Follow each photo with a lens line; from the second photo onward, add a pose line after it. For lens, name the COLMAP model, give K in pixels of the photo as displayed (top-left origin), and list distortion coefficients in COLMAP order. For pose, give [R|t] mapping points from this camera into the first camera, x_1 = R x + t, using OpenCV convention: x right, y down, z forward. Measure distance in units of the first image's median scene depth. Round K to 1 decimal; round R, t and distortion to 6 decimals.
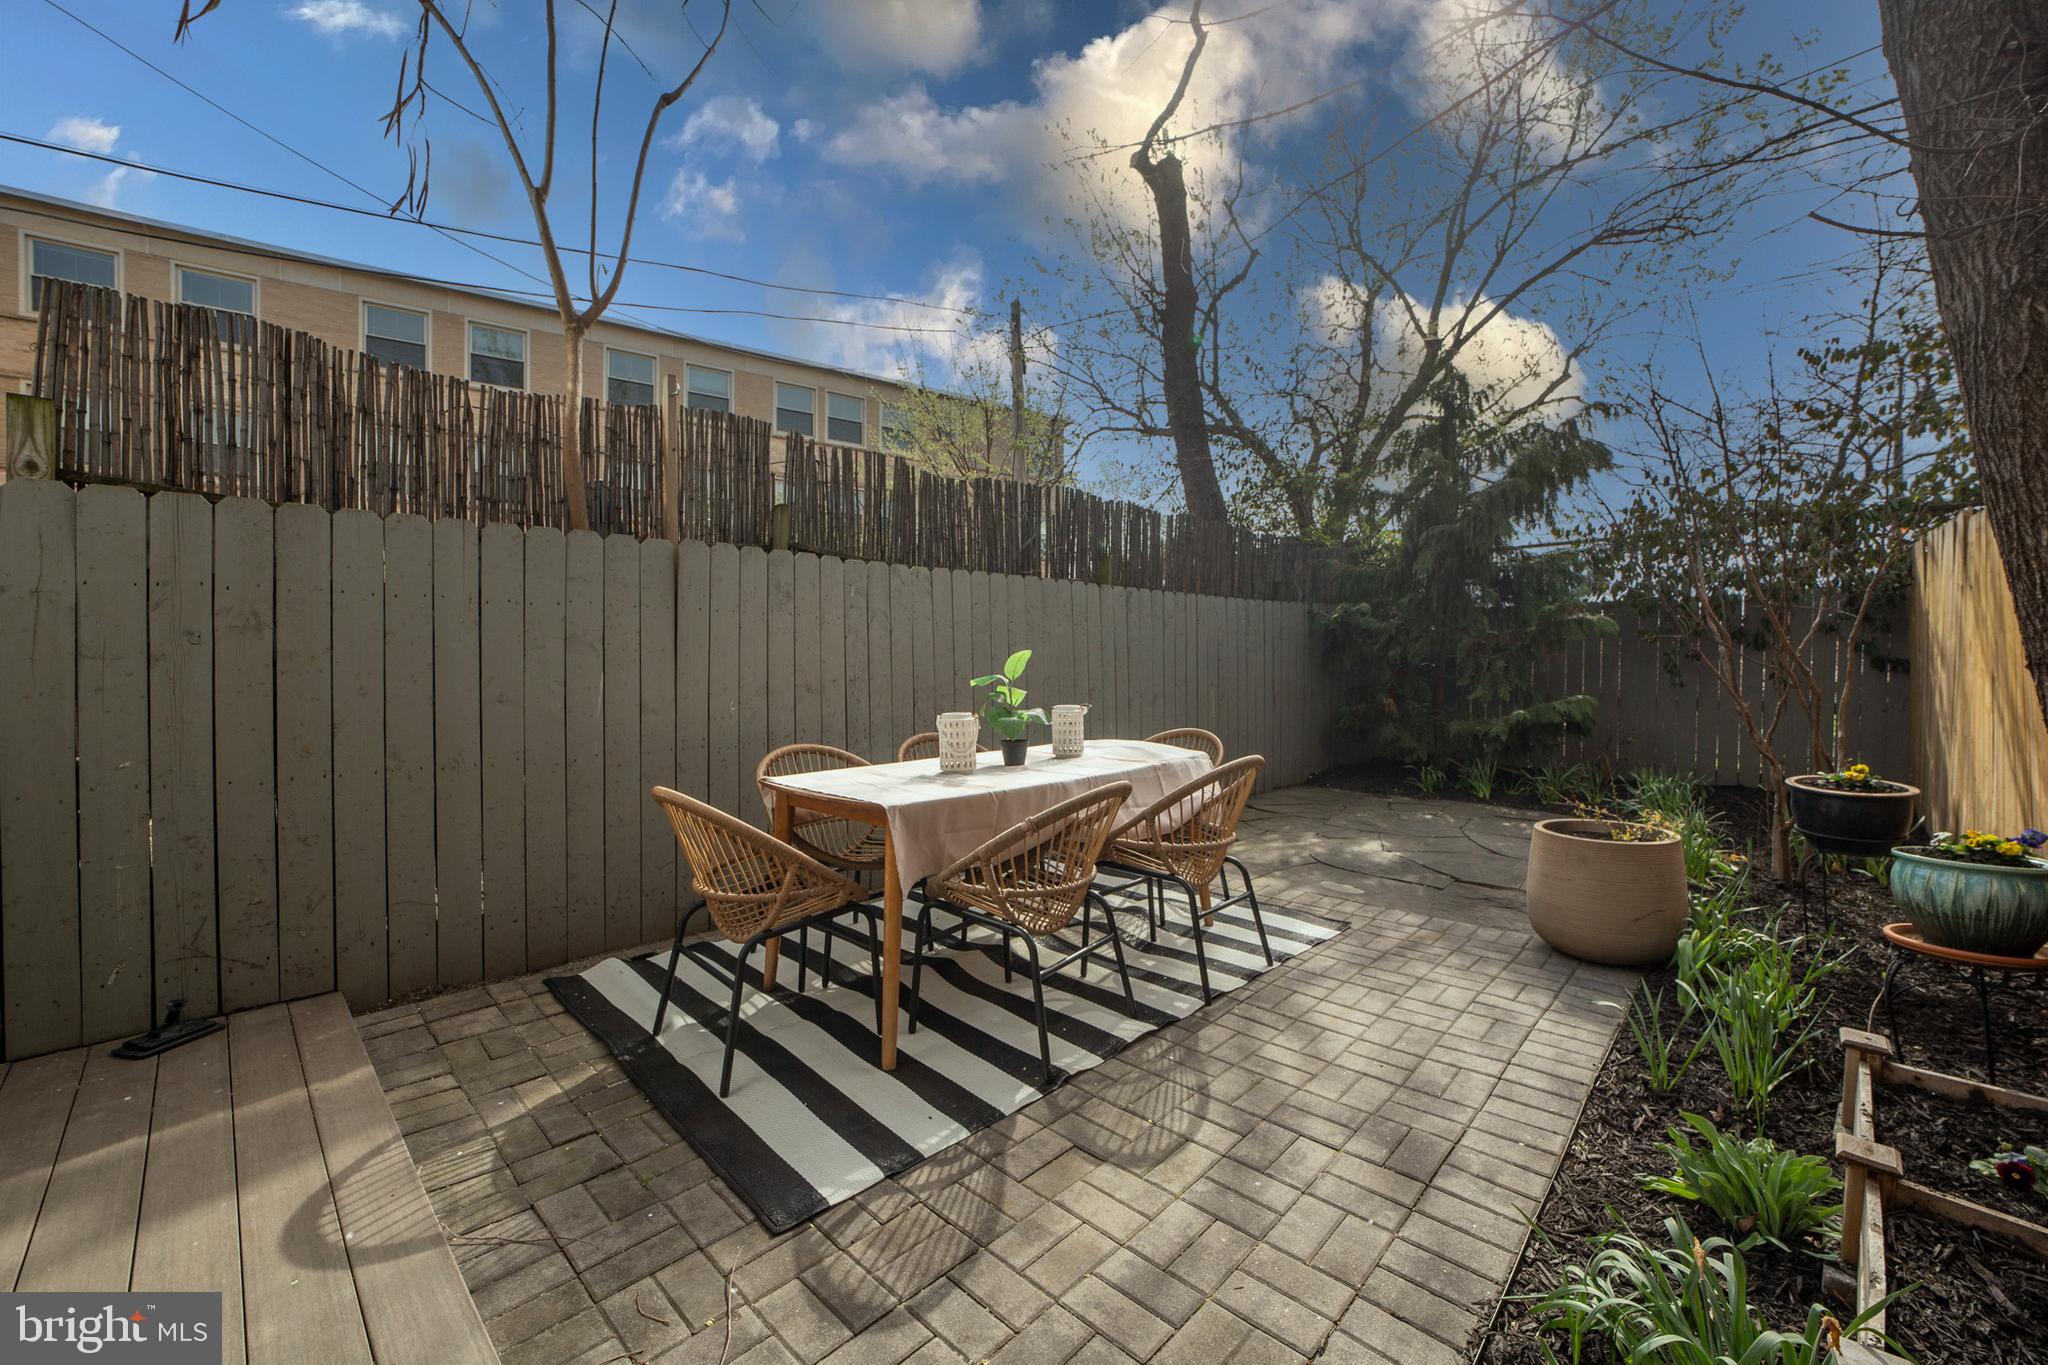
lens RADIAL K [[814.6, 0, 1034.8], [0, 814.6, 686.5], [0, 0, 1]] dist [-0.031308, 0.000469]
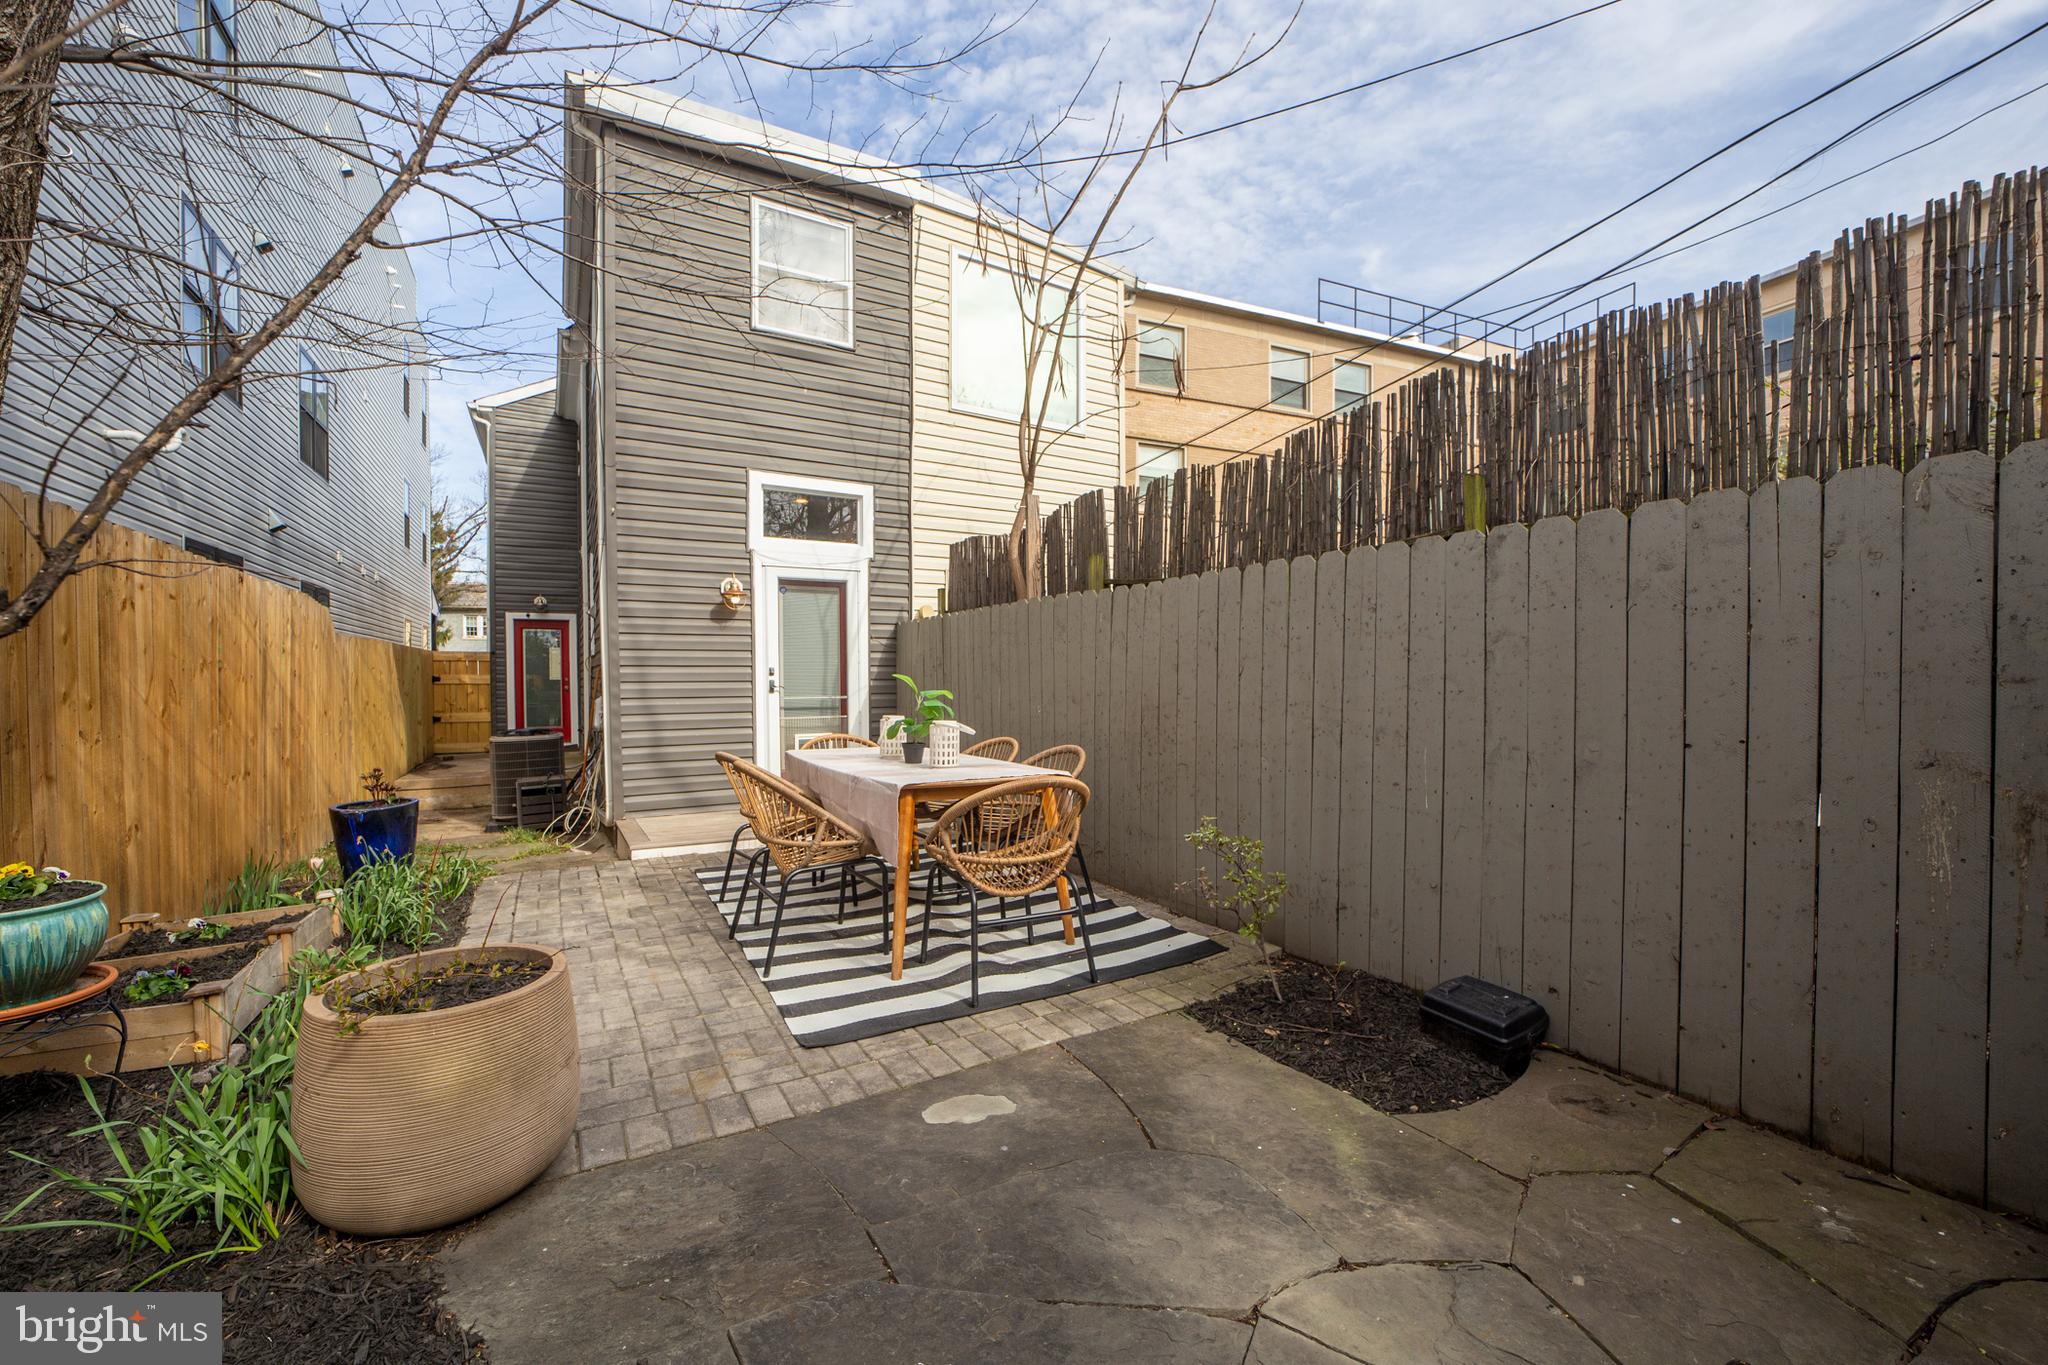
lens RADIAL K [[814.6, 0, 1034.8], [0, 814.6, 686.5], [0, 0, 1]] dist [-0.031308, 0.000469]
pose [[-0.264716, 0.015575, -0.964201, 1.740982], [-0.028121, 0.999320, 0.023863, -0.067757], [0.963916, 0.033431, -0.264098, 2.360712]]
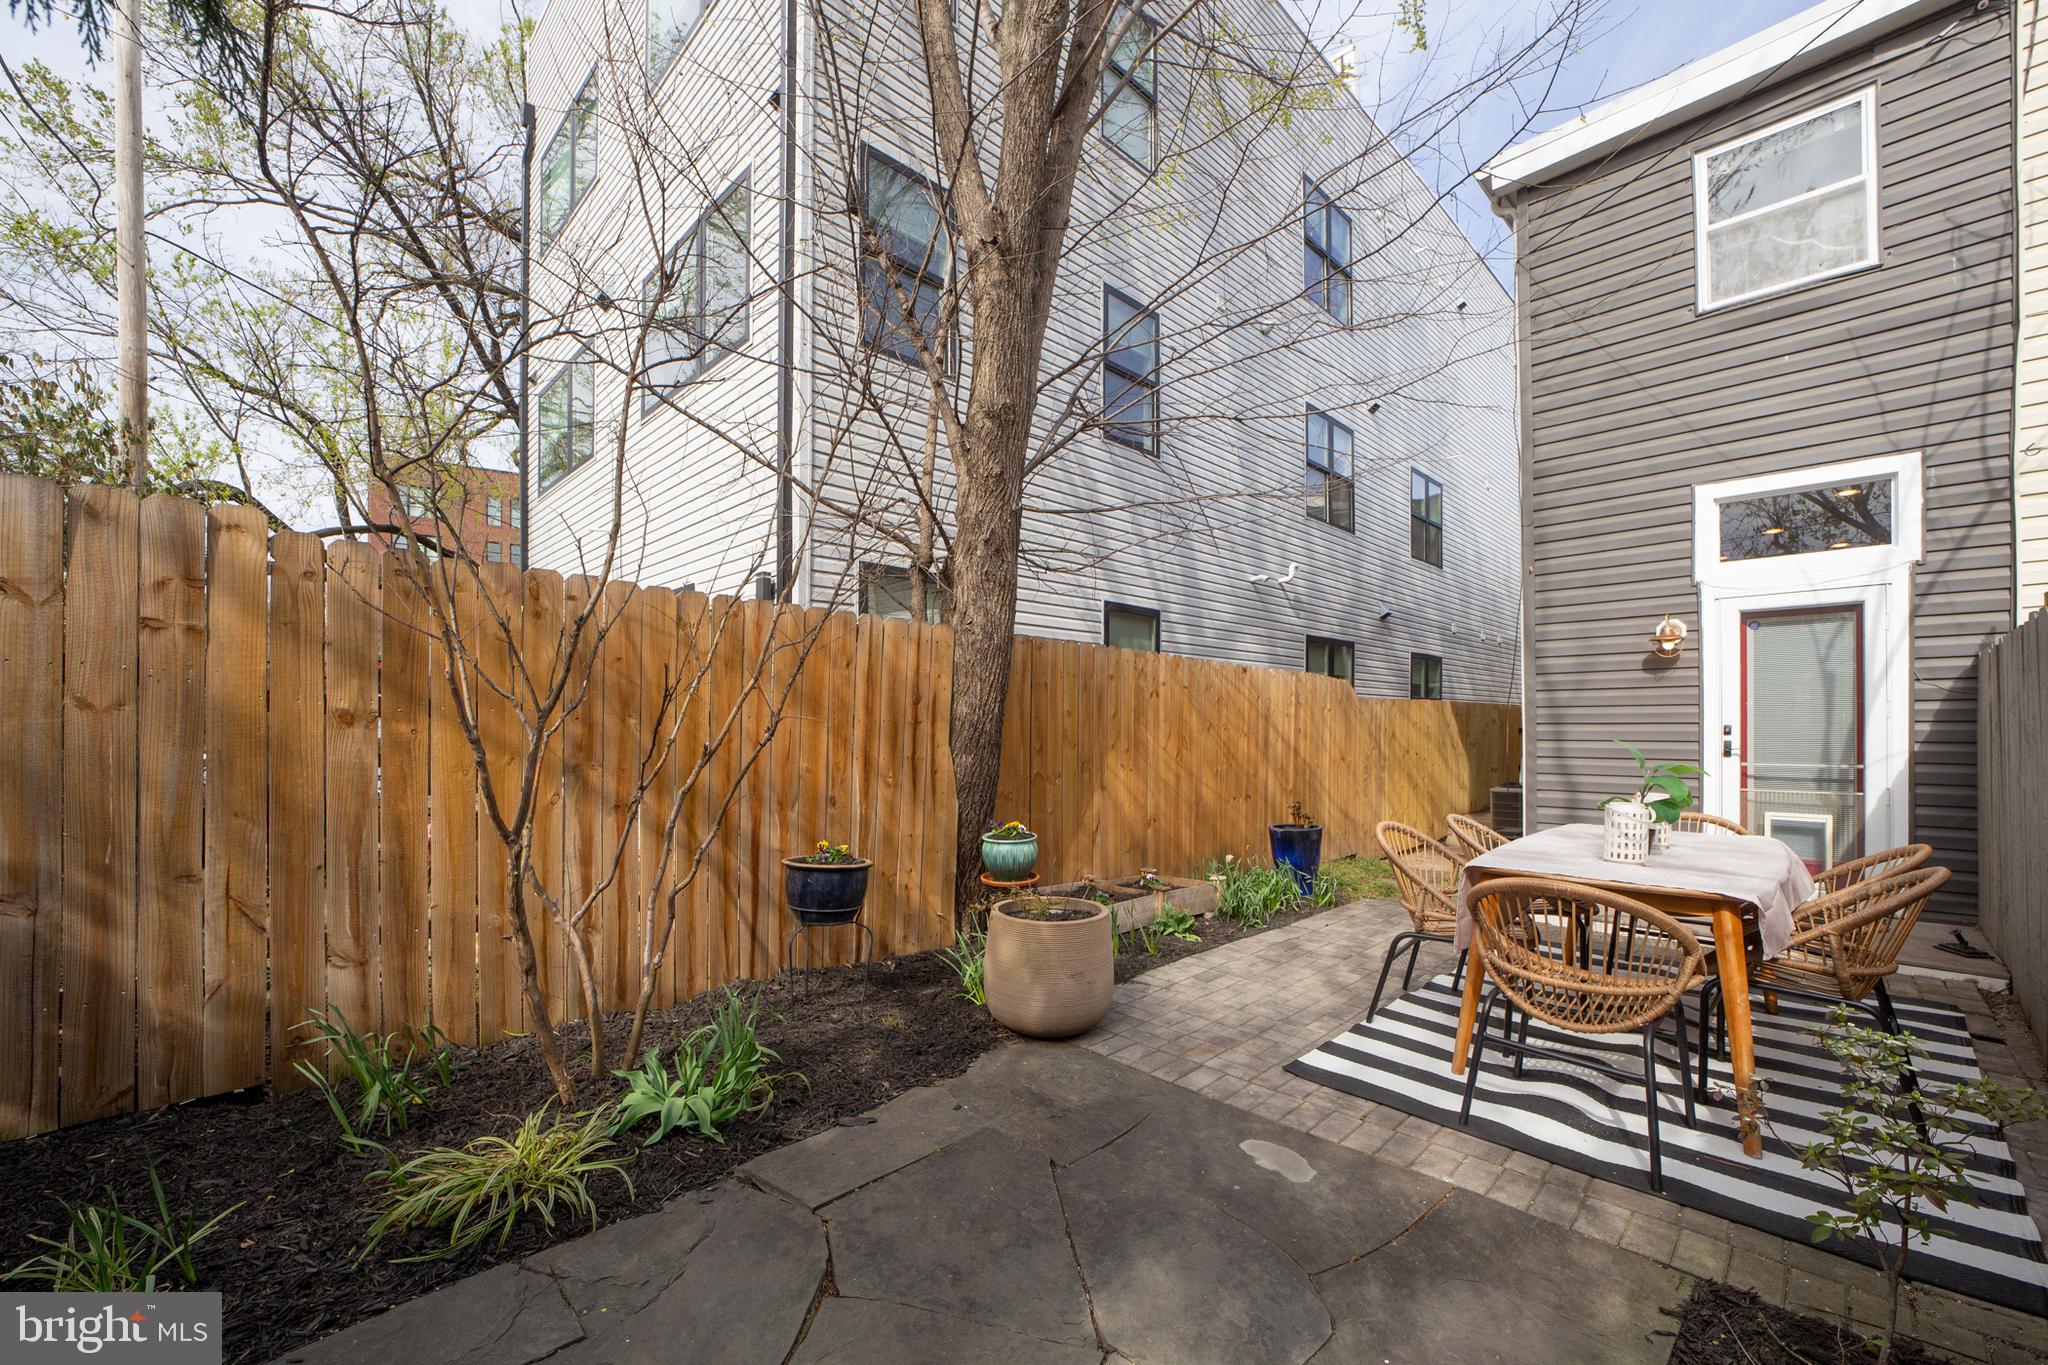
lens RADIAL K [[825.5, 0, 1025.3], [0, 825.5, 711.2], [0, 0, 1]] dist [-0.000913, 0.000031]
pose [[-0.999413, 0.006242, 0.033680, 1.076630], [0.006826, 0.999828, 0.017250, -0.137155], [-0.033566, 0.017470, -0.999284, 3.160139]]
